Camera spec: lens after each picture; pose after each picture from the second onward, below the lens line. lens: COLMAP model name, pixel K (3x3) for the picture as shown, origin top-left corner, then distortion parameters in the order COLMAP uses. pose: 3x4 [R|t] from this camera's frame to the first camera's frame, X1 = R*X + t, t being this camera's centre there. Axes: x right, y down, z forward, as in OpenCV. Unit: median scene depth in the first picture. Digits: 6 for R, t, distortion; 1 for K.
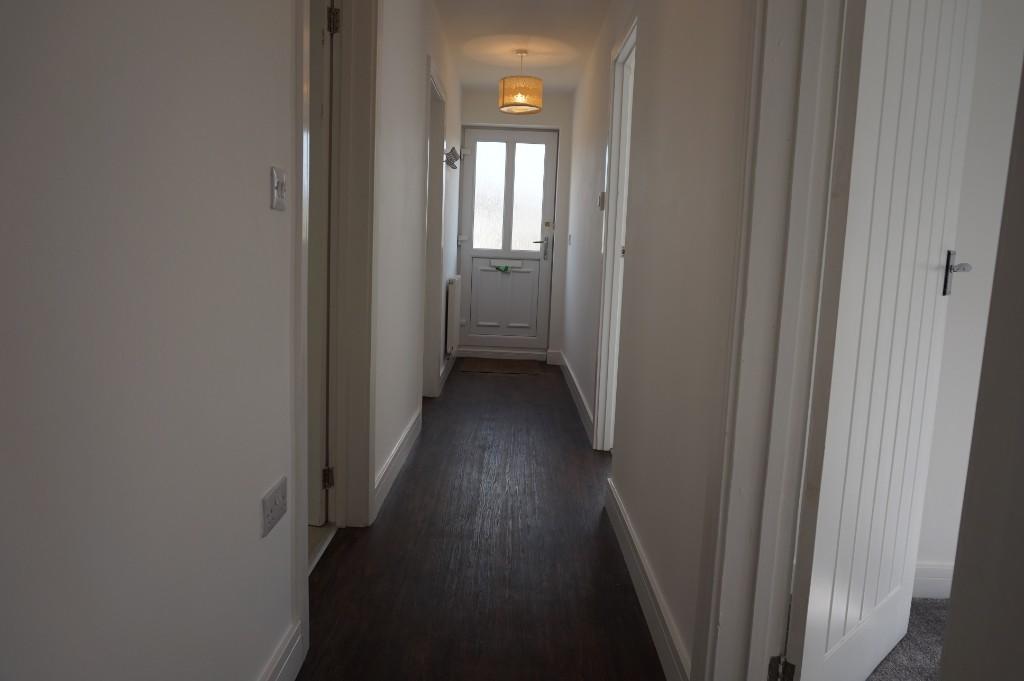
lens RADIAL K [[682.0, 0, 512.4], [0, 682.0, 338.0], [0, 0, 1]] dist [-0.005348, -0.003139]
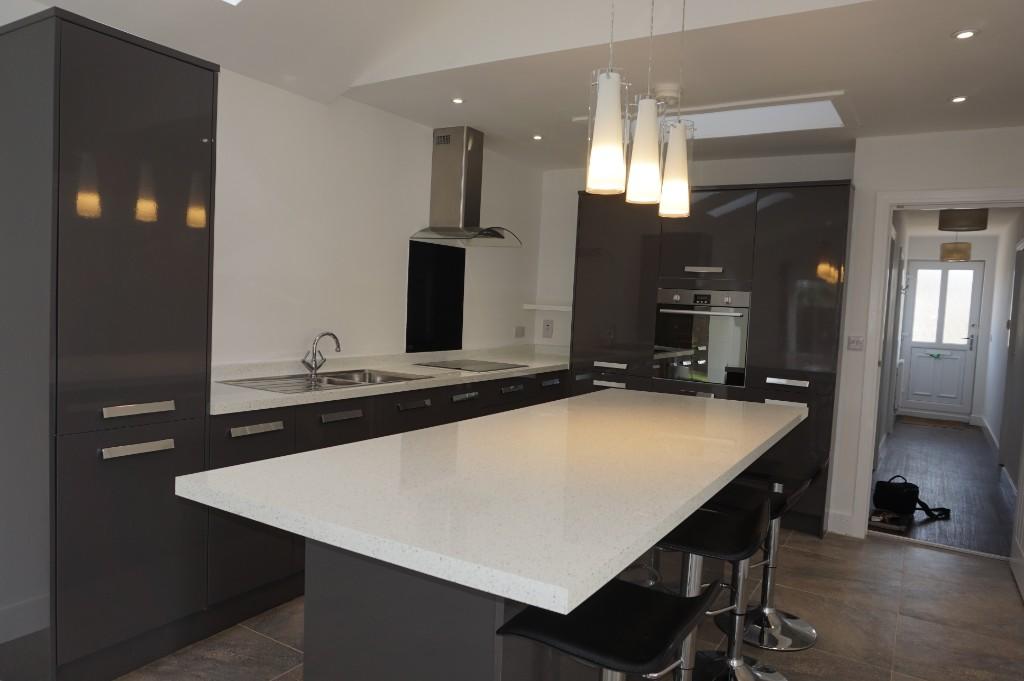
lens RADIAL K [[682.0, 0, 511.0], [0, 682.0, 344.8], [0, 0, 1]] dist [-0.005348, -0.003139]
pose [[0.854922, 0.032858, -0.517715, -0.037654], [-0.086959, 0.992948, -0.080579, 0.069945], [0.511417, 0.113909, 0.851750, -0.692600]]
